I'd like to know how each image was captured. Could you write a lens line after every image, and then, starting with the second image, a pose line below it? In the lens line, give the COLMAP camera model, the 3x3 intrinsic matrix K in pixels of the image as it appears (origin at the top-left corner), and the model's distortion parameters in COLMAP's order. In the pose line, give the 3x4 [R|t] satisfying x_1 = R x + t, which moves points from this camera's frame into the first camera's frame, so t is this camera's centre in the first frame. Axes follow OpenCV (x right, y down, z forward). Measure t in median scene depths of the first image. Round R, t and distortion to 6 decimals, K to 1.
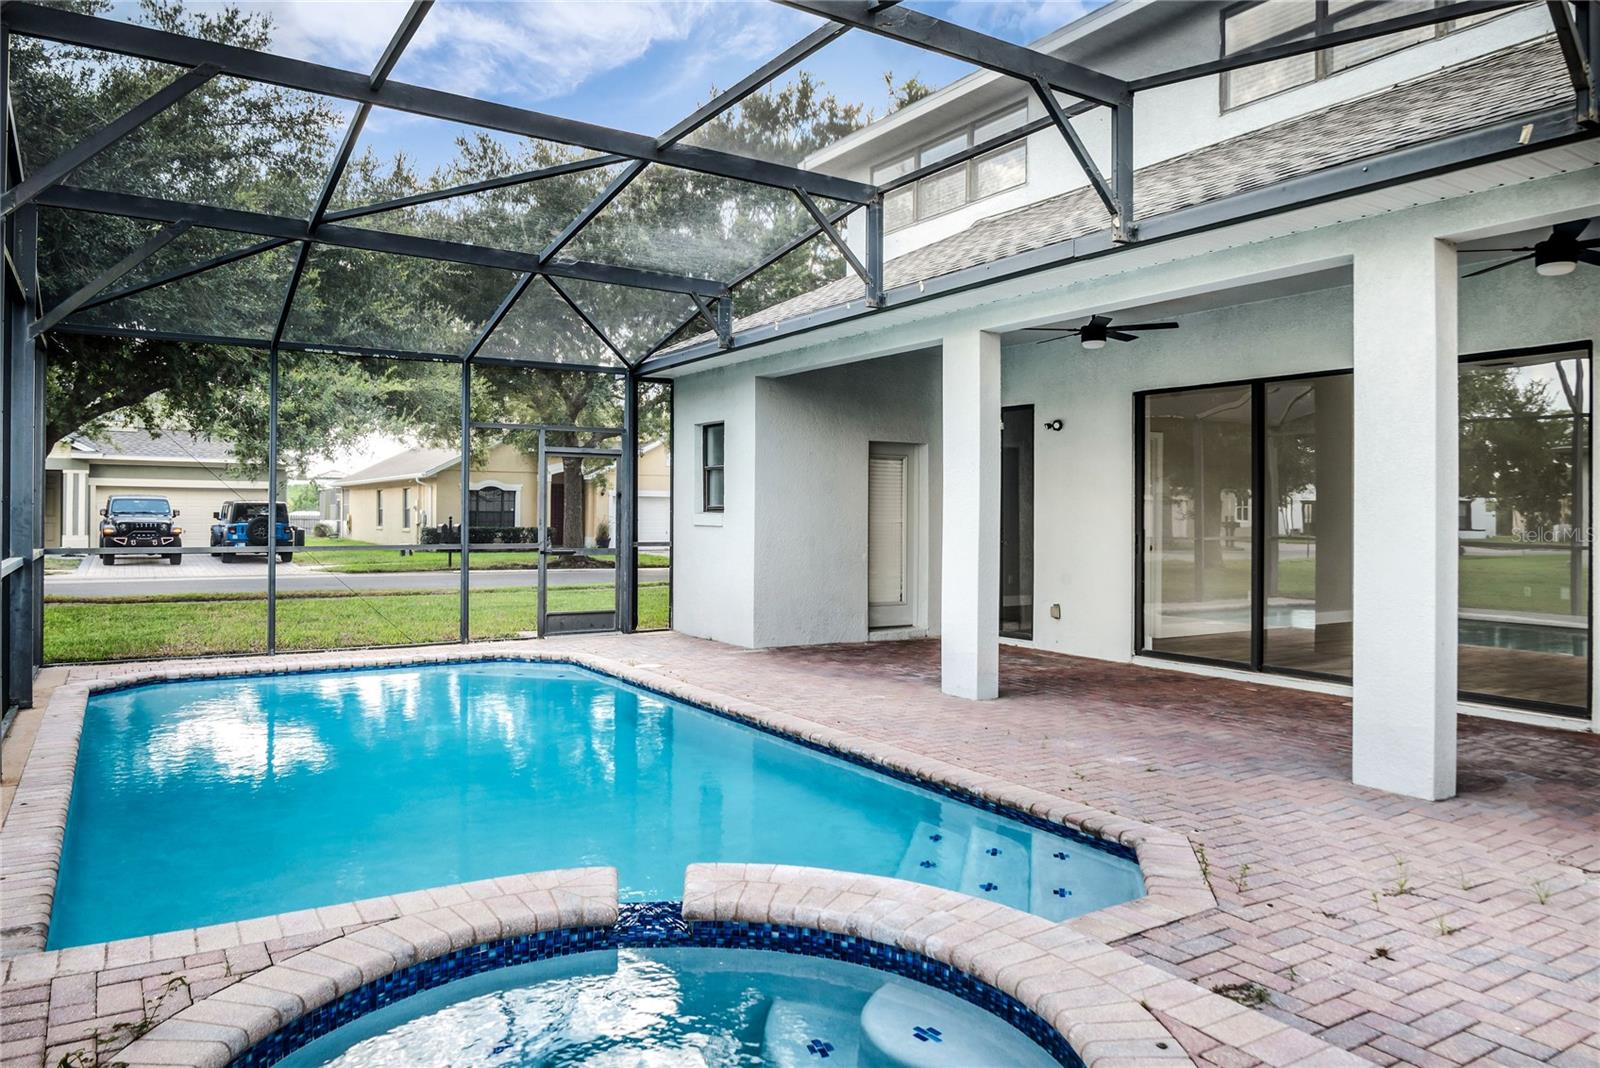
lens RADIAL K [[1074.5, 0, 792.1], [0, 1074.5, 511.8], [0, 0, 1]] dist [0.008712, 0.001892]
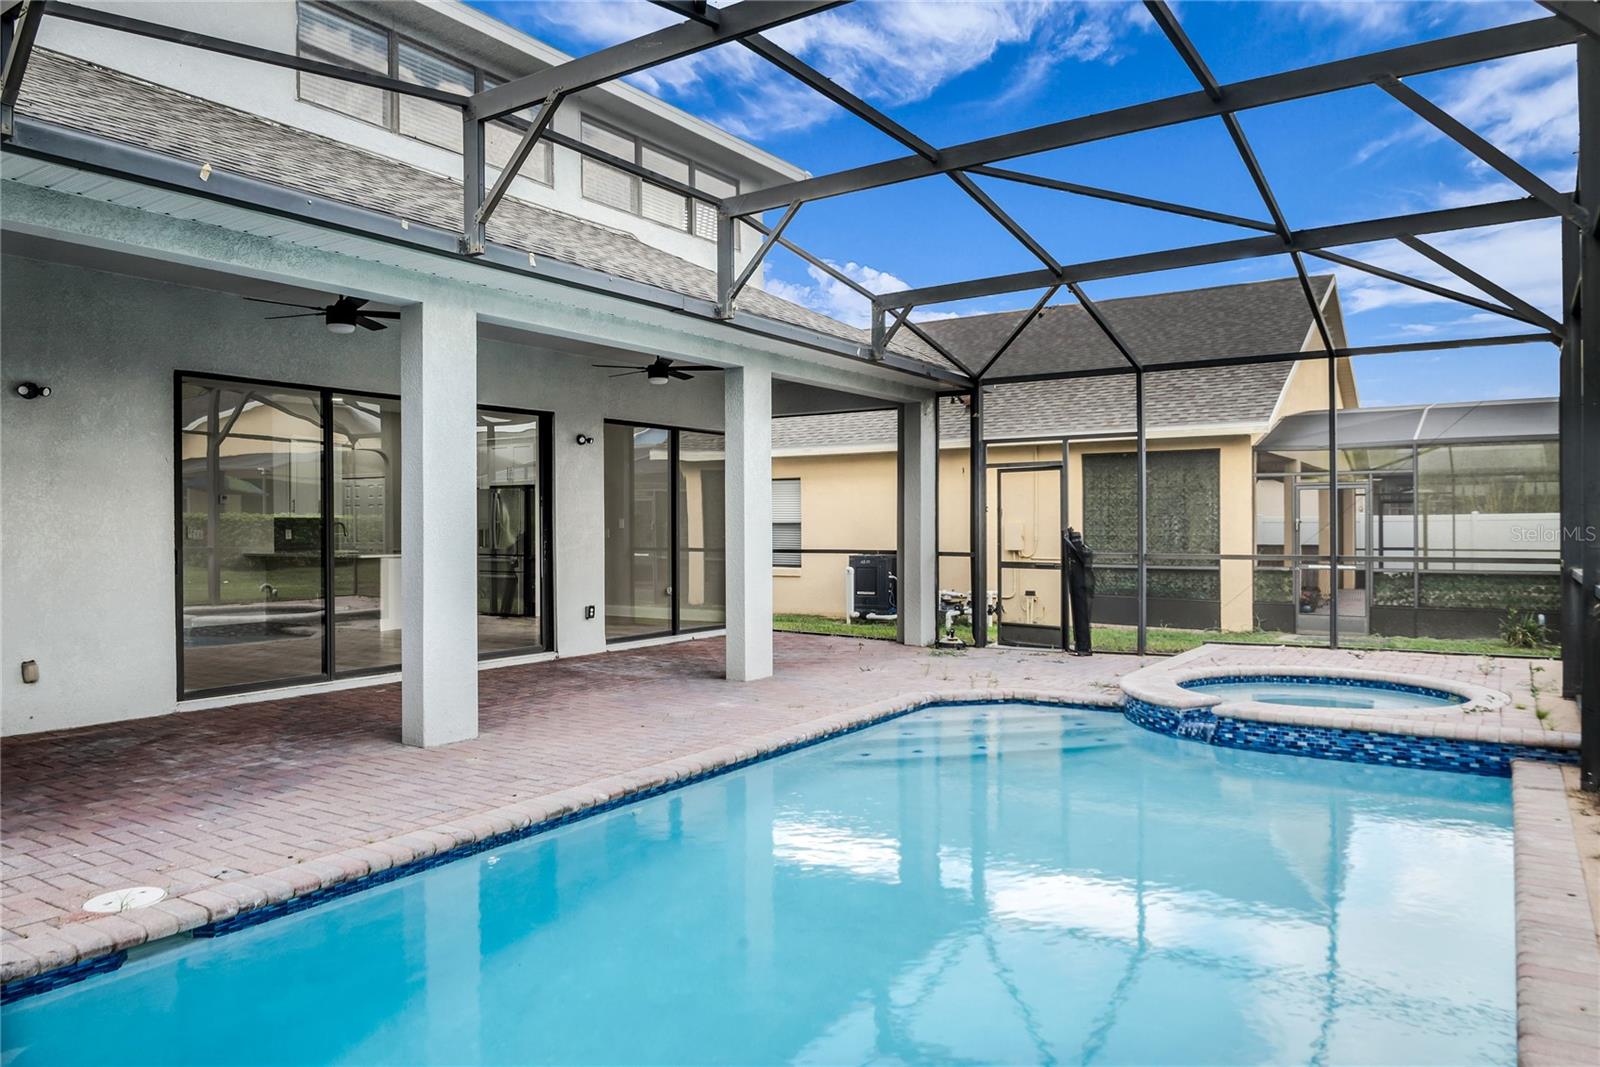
lens RADIAL K [[1071.0, 0, 800.0], [0, 1071.0, 533.5], [0, 0, 1]] dist [-0.025177, 0.001866]
pose [[-0.408136, -0.008820, 0.912879, -0.742890], [0.002233, 0.999941, 0.010659, 0.002370], [-0.912918, 0.006389, -0.408092, 1.147975]]
